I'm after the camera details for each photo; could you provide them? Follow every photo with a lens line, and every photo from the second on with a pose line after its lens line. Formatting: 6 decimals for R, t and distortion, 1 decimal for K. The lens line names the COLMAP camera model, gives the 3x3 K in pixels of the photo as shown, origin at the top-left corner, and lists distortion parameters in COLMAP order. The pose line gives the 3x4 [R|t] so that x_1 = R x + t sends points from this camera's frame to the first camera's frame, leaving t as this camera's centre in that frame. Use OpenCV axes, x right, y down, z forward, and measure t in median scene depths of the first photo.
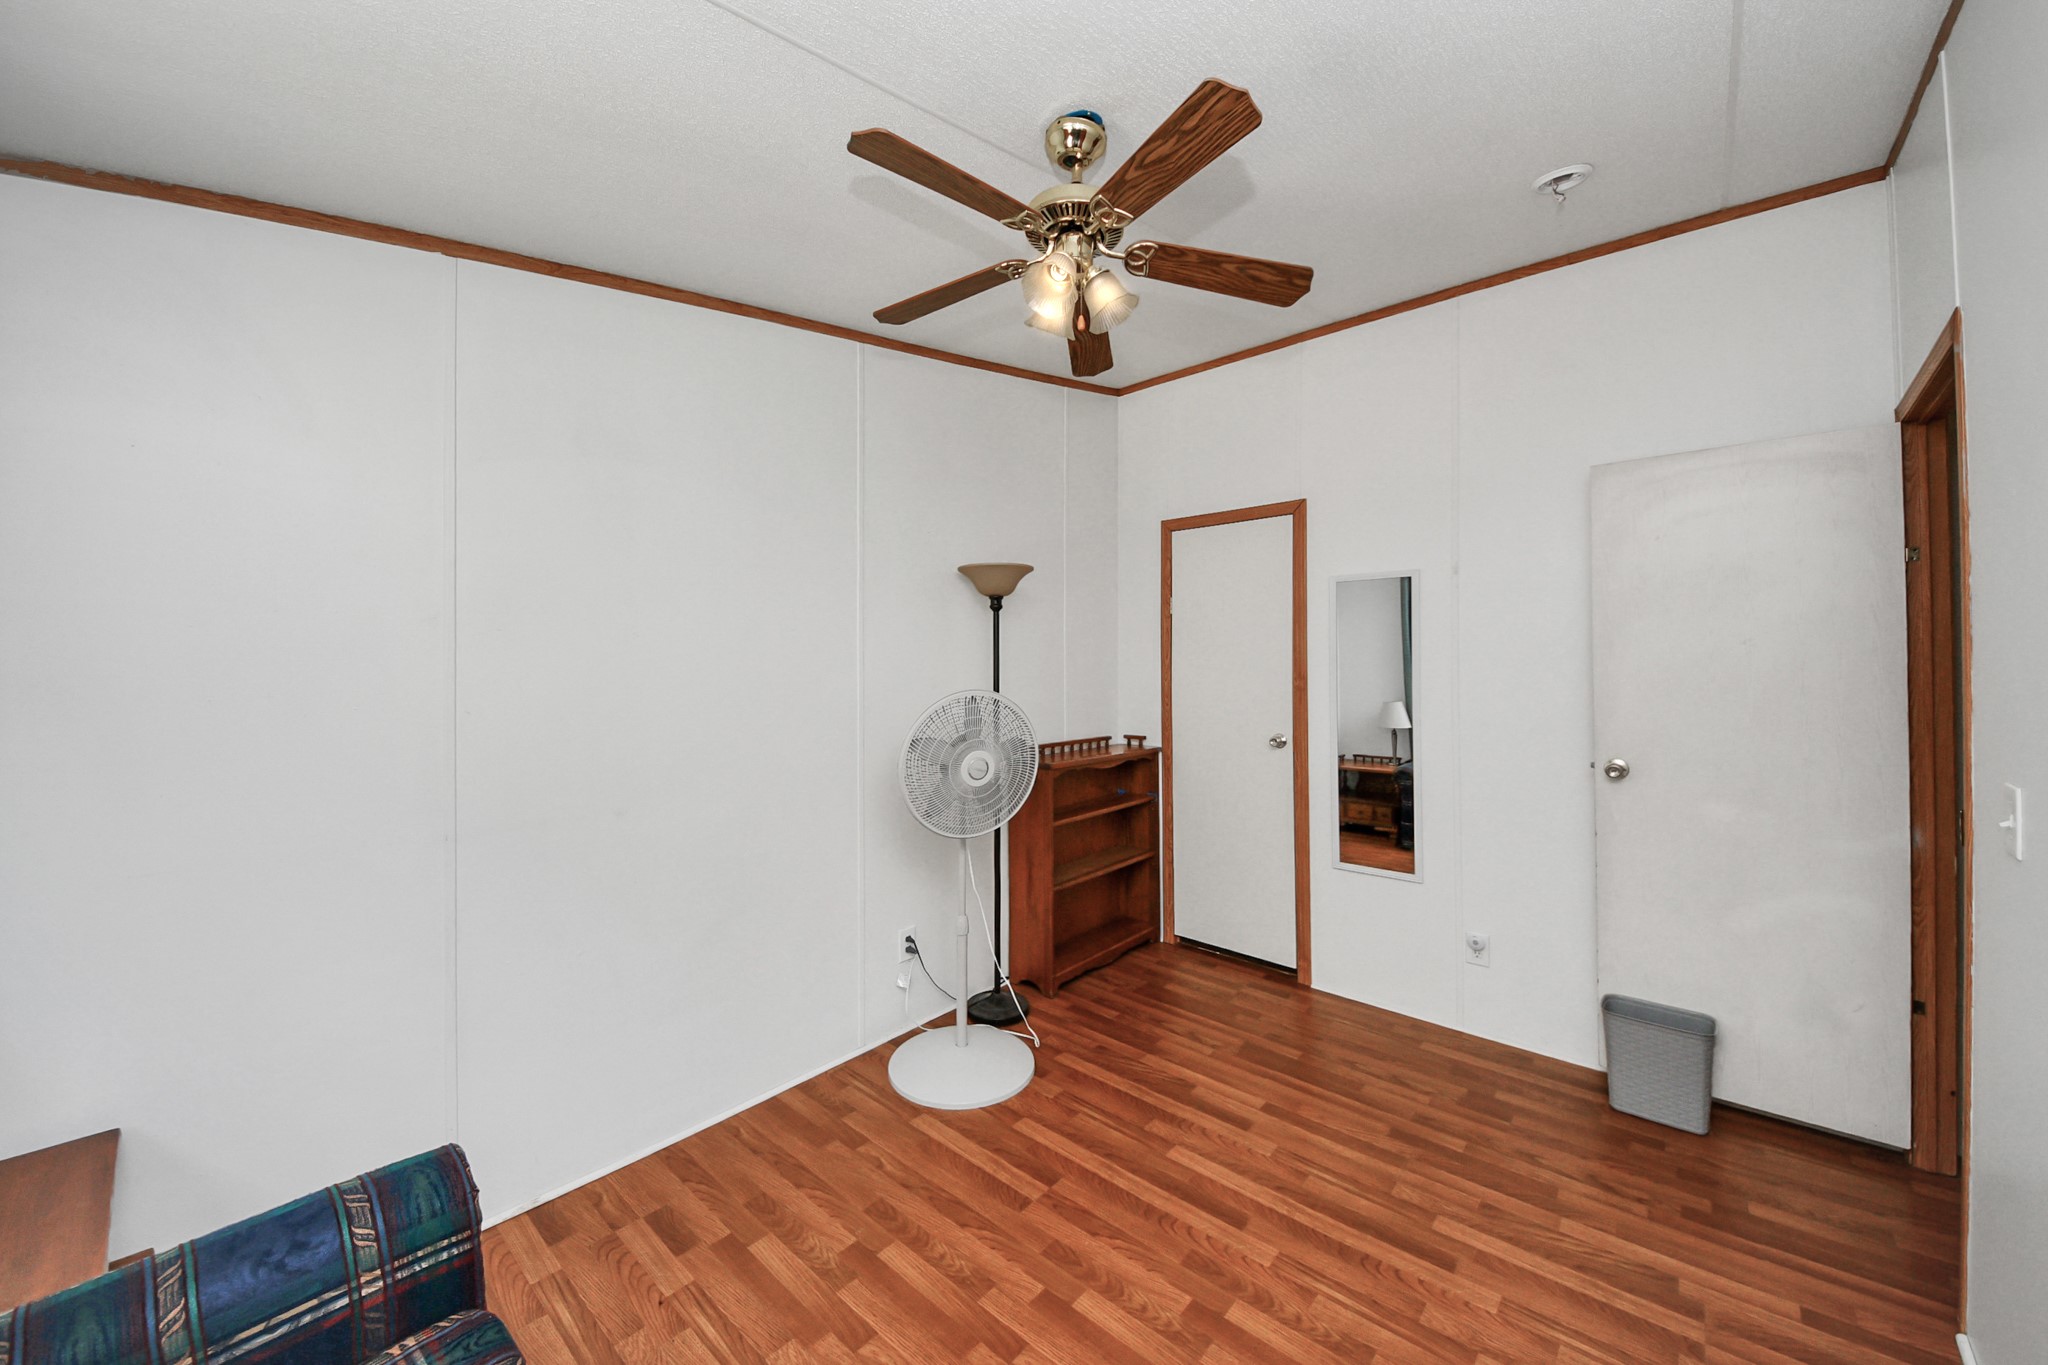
lens RADIAL K [[753.7, 0, 1015.4], [0, 753.7, 693.7], [0, 0, 1]] dist [0.031467, -0.021954]
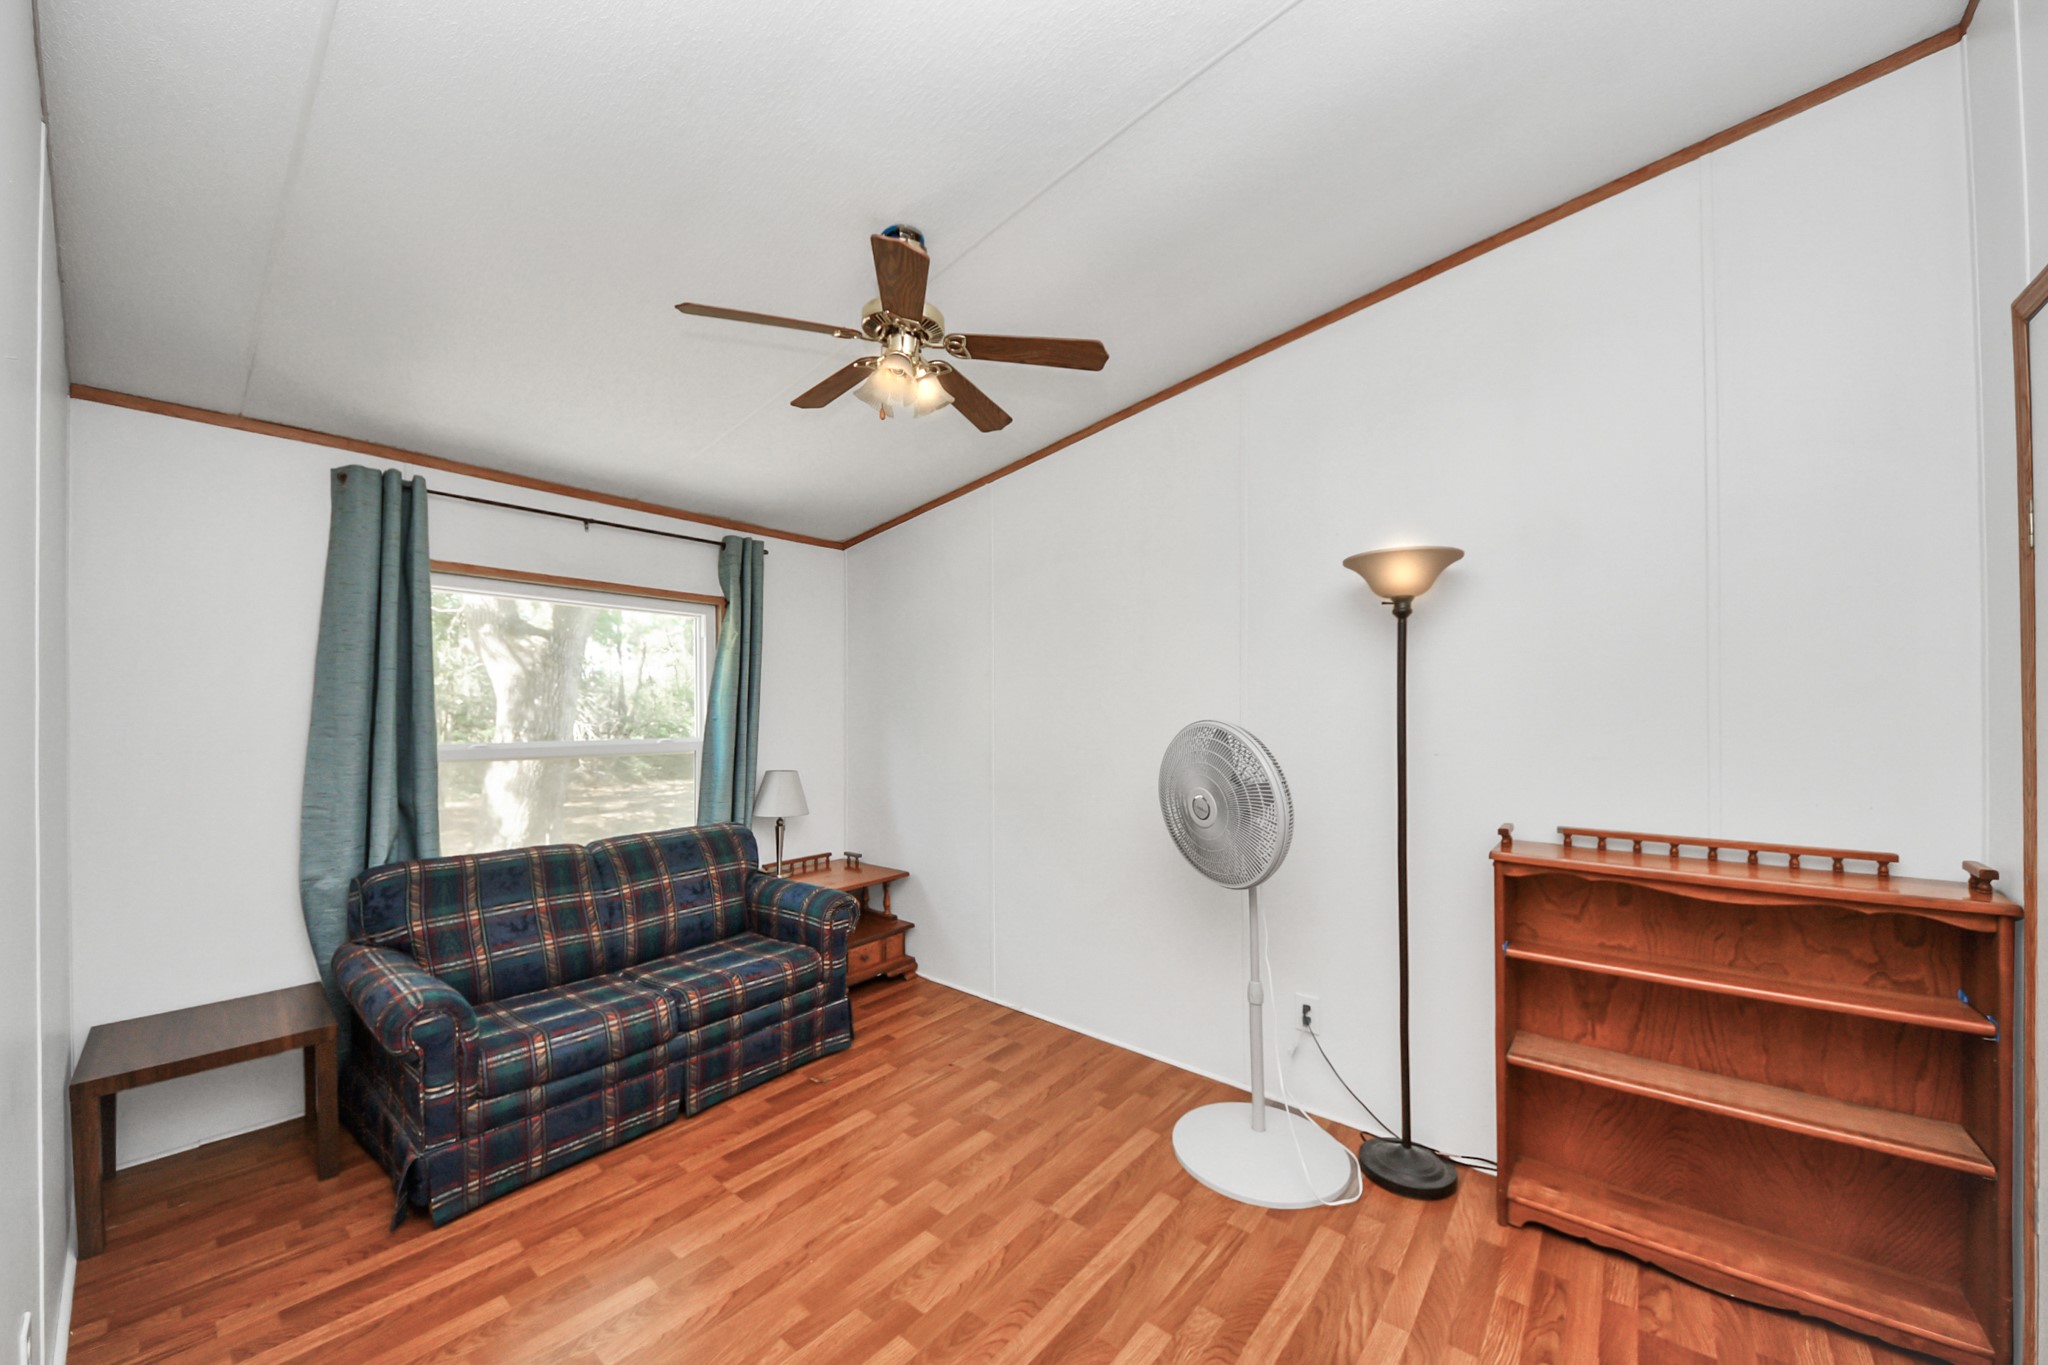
lens RADIAL K [[753.7, 0, 1015.4], [0, 753.7, 693.7], [0, 0, 1]] dist [0.031467, -0.021954]
pose [[0.050809, -0.009965, -0.998659, 0.931380], [-0.060728, 0.998069, -0.013049, -0.002050], [0.996860, 0.061310, 0.050106, 0.770235]]
